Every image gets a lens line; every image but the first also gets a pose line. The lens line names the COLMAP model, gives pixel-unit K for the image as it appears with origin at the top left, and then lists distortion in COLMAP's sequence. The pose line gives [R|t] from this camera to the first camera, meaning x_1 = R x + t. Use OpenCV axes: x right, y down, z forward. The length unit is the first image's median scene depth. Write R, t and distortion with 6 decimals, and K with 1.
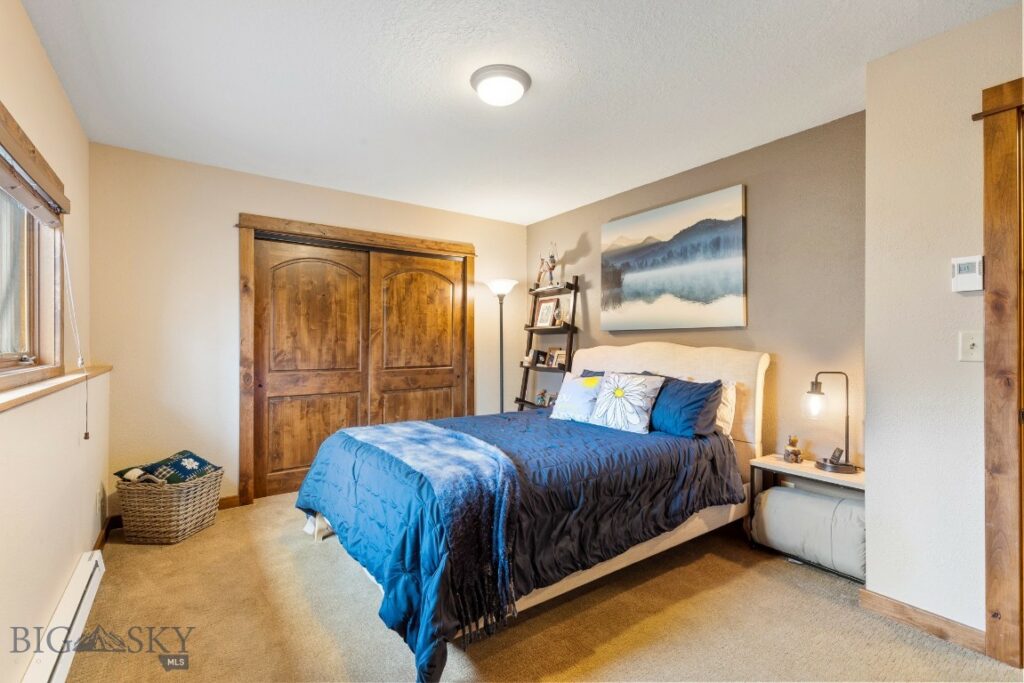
lens RADIAL K [[463.0, 0, 510.7], [0, 463.0, 341.3], [0, 0, 1]] dist [0.005827, -0.000052]
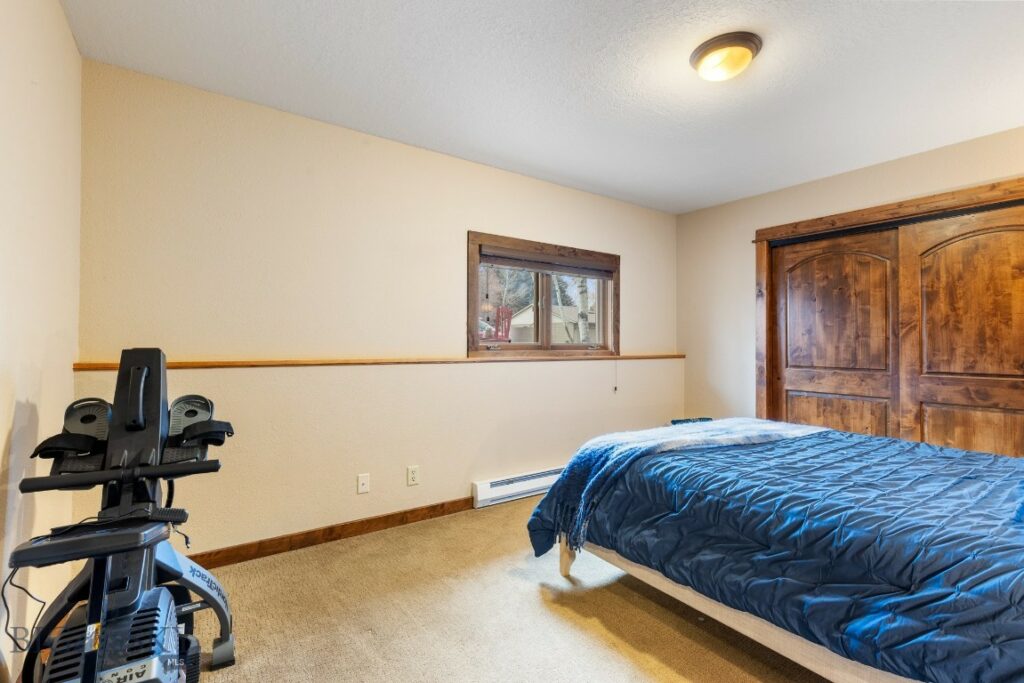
lens RADIAL K [[463.0, 0, 505.9], [0, 463.0, 340.3], [0, 0, 1]] dist [0.005827, -0.000052]
pose [[-0.031891, -0.006858, -0.999468, 0.545750], [-0.003170, 0.999972, -0.006761, 0.013102], [0.999486, 0.002952, -0.031912, 0.350675]]
